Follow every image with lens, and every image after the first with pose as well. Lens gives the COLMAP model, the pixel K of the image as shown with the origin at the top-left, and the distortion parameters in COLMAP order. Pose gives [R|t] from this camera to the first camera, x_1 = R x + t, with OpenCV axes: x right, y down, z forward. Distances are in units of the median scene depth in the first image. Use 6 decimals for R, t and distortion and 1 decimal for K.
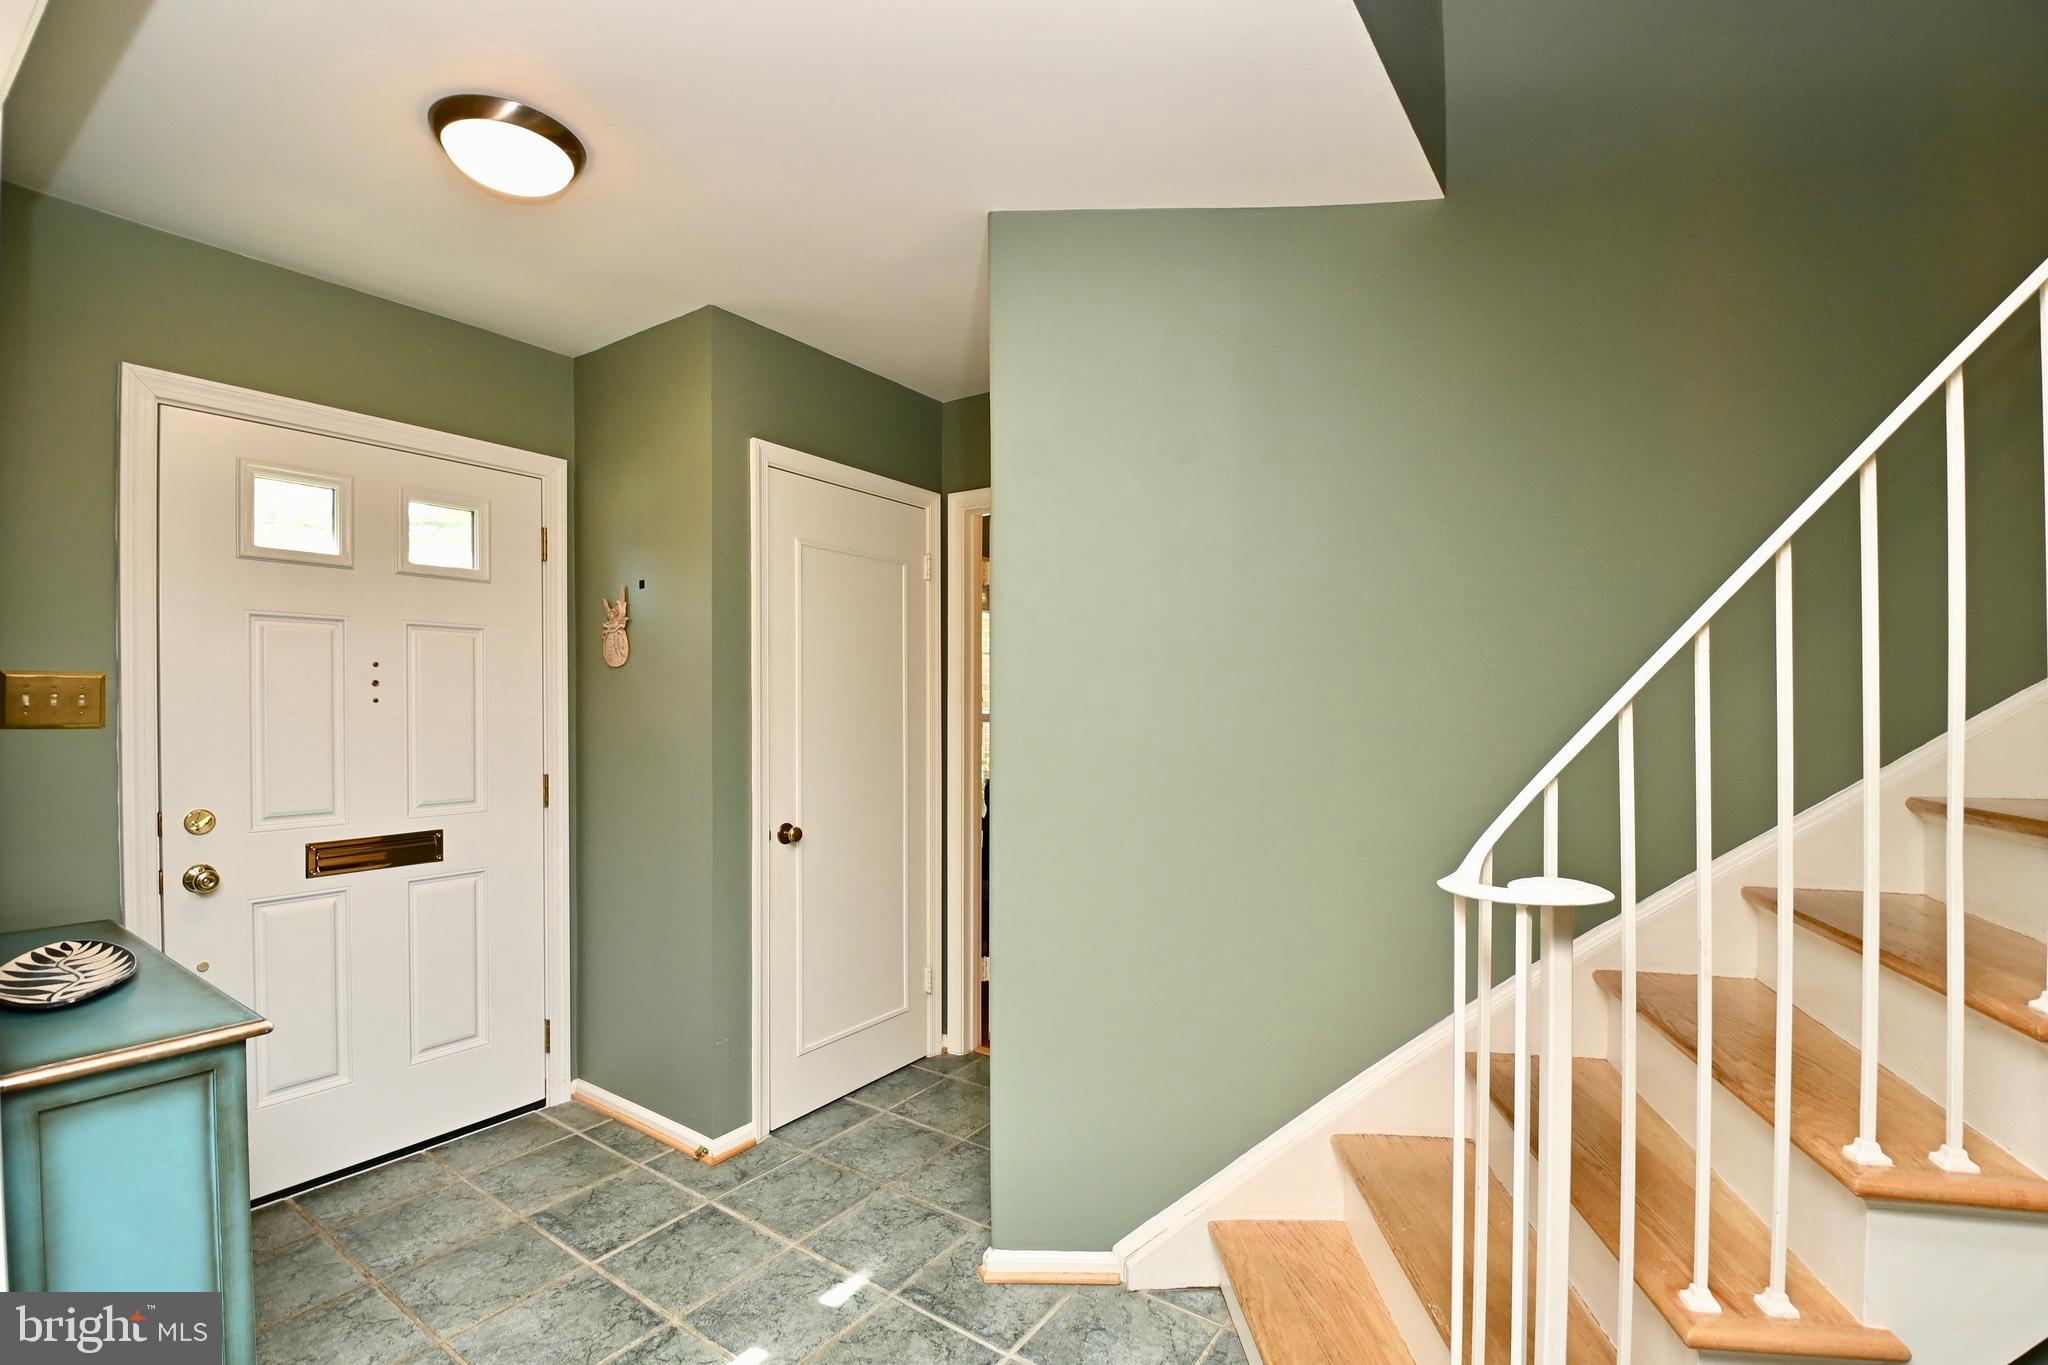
lens RADIAL K [[907.8, 0, 1041.9], [0, 907.8, 713.7], [0, 0, 1]] dist [0.010994, -0.022029]
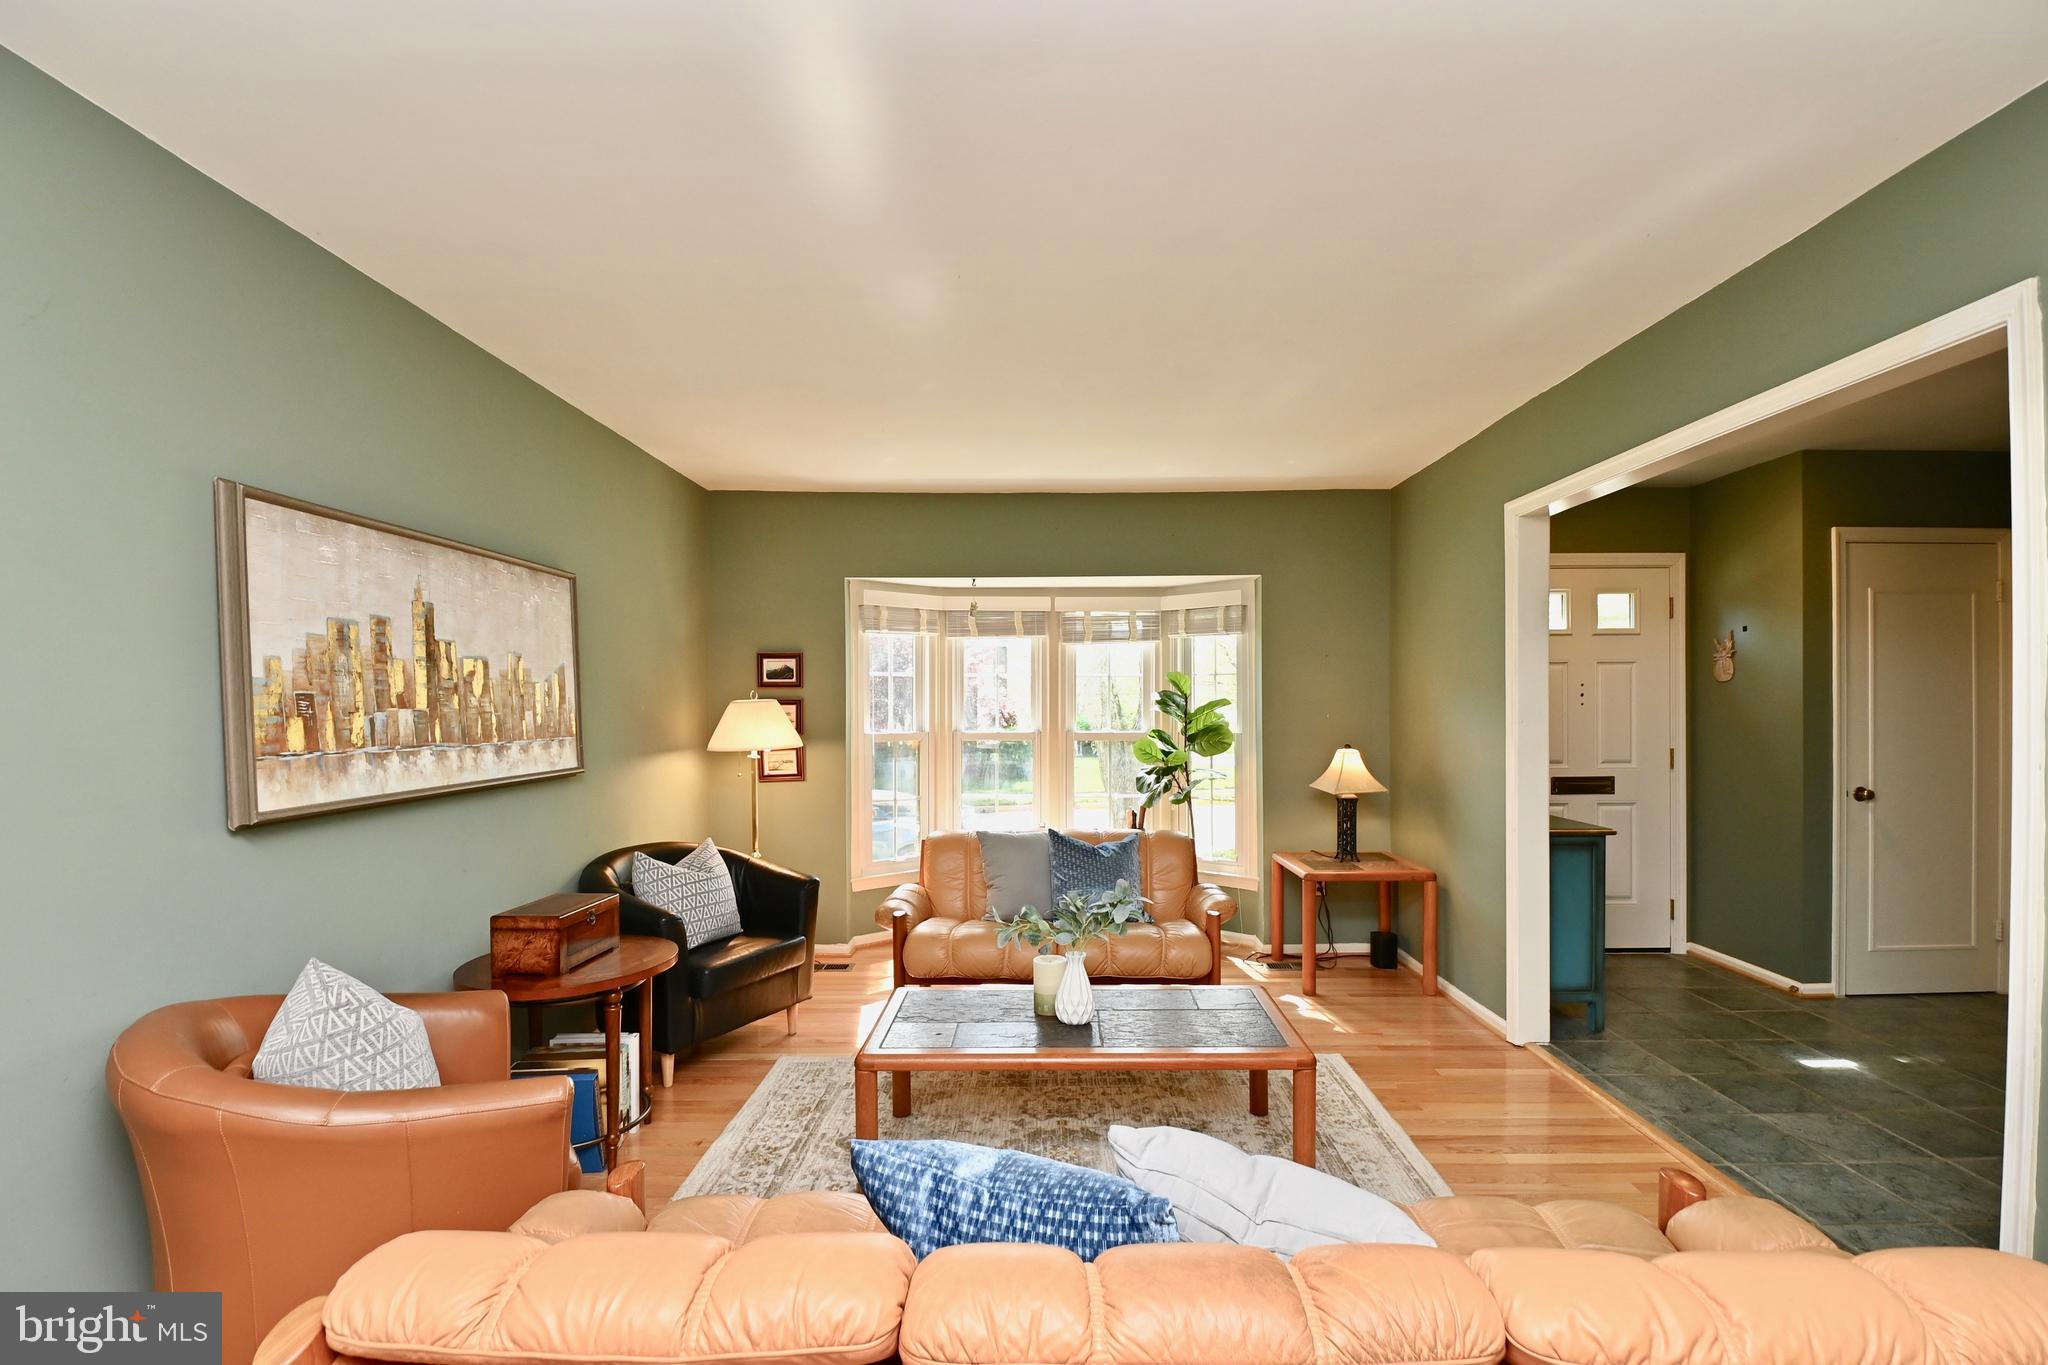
lens RADIAL K [[907.8, 0, 1041.9], [0, 907.8, 713.7], [0, 0, 1]] dist [0.010994, -0.022029]
pose [[0.554199, -0.000603, -0.832384, 0.192572], [-0.002614, 0.999994, -0.002465, 0.011664], [0.832380, 0.003543, 0.554194, -0.887104]]
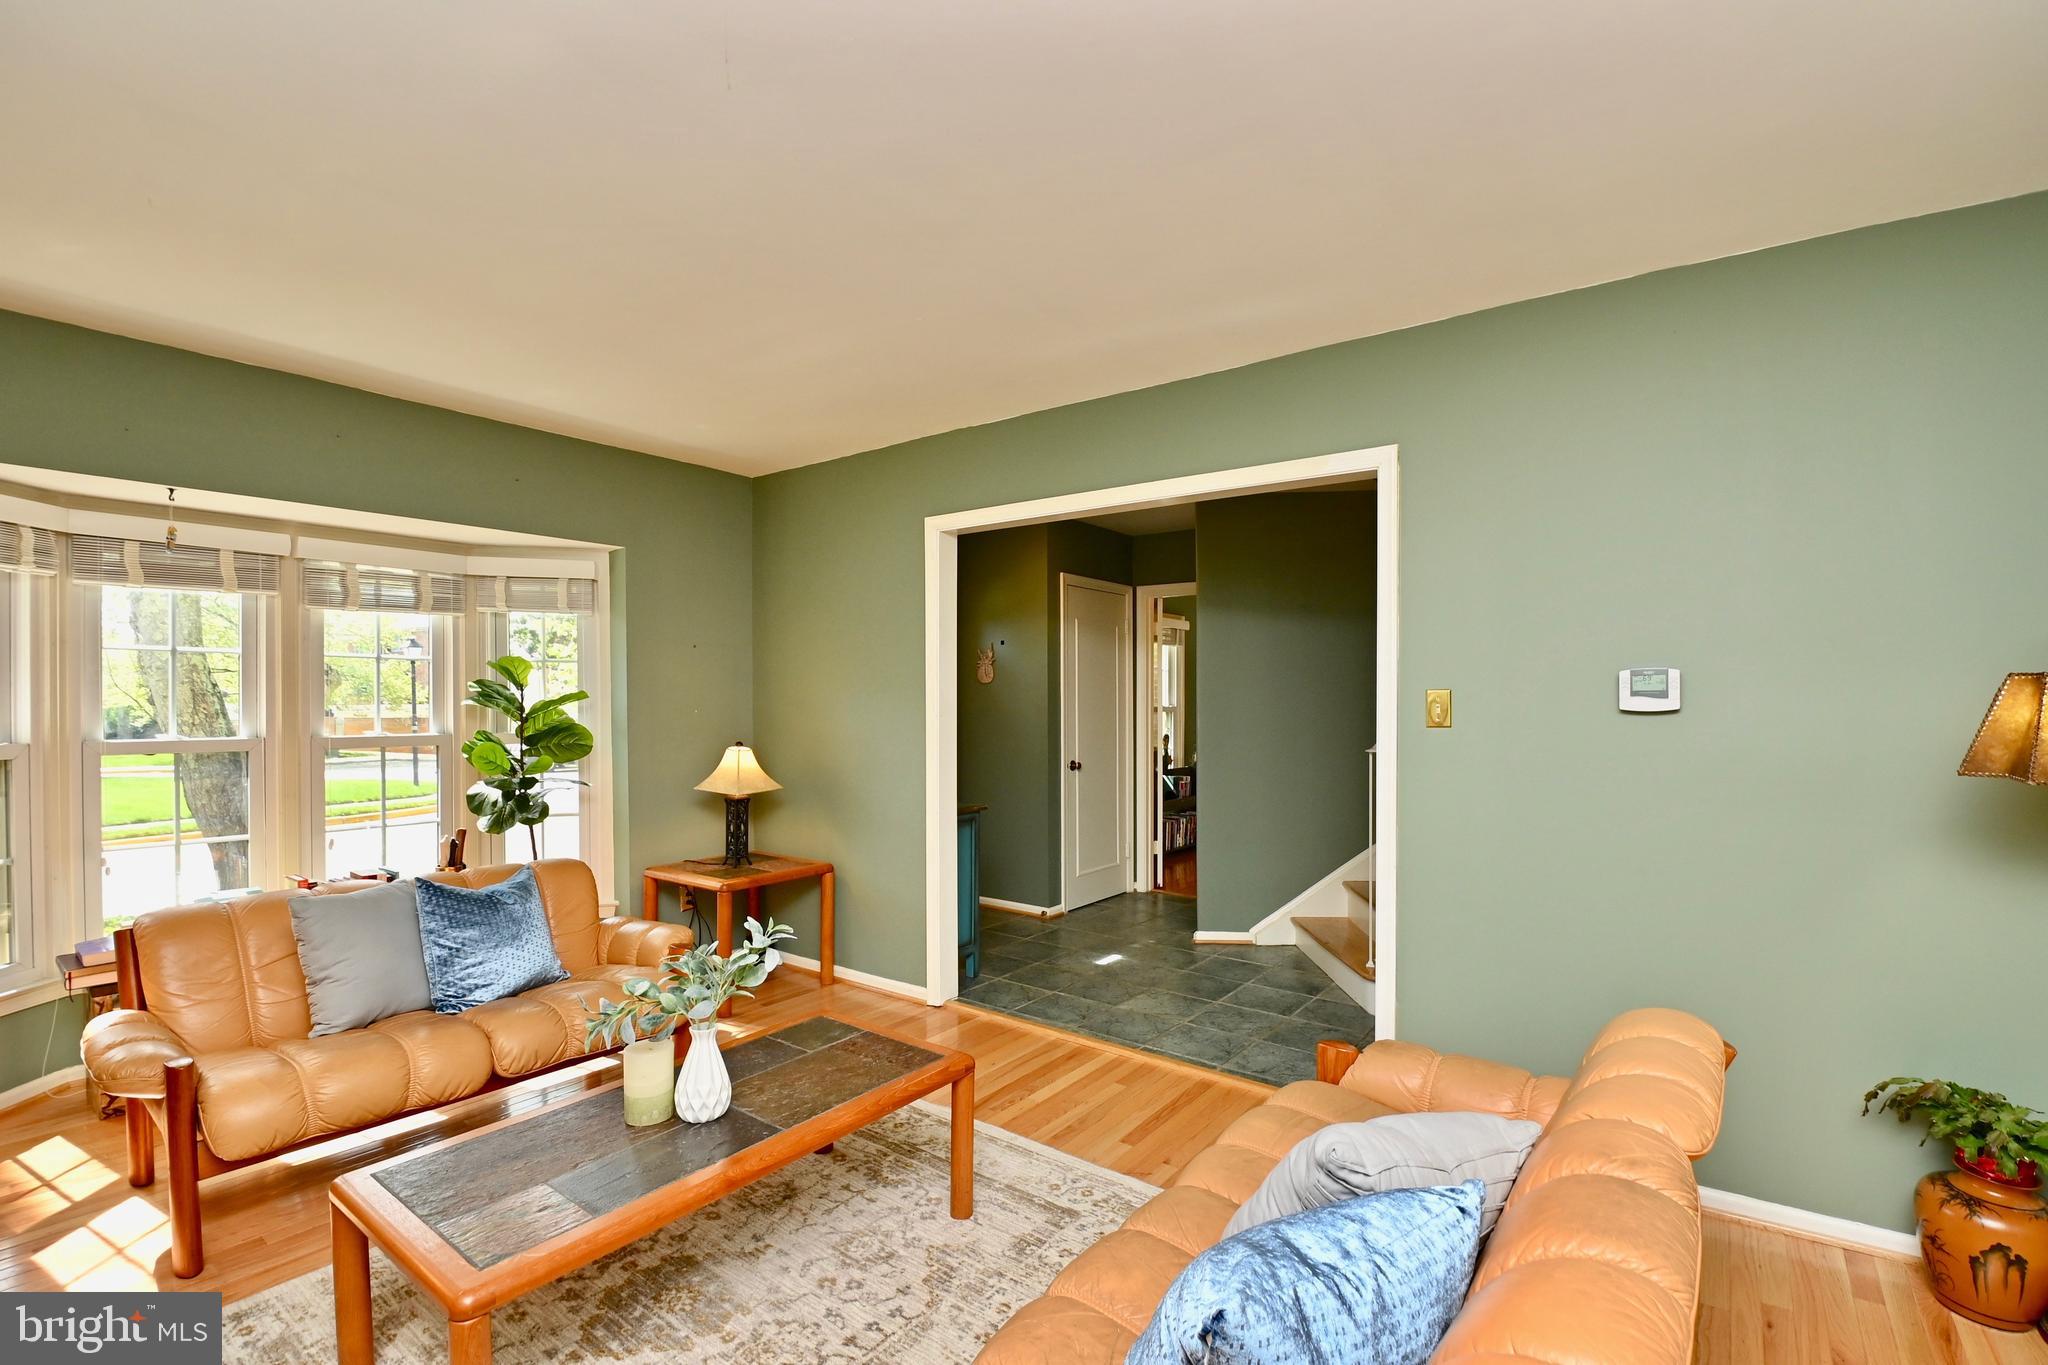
lens RADIAL K [[907.8, 0, 1041.9], [0, 907.8, 713.7], [0, 0, 1]] dist [0.010994, -0.022029]
pose [[0.999229, -0.002483, -0.039179, -0.274305], [0.002589, 0.999993, 0.002657, 0.010804], [0.039172, -0.002756, 0.999229, -1.035085]]
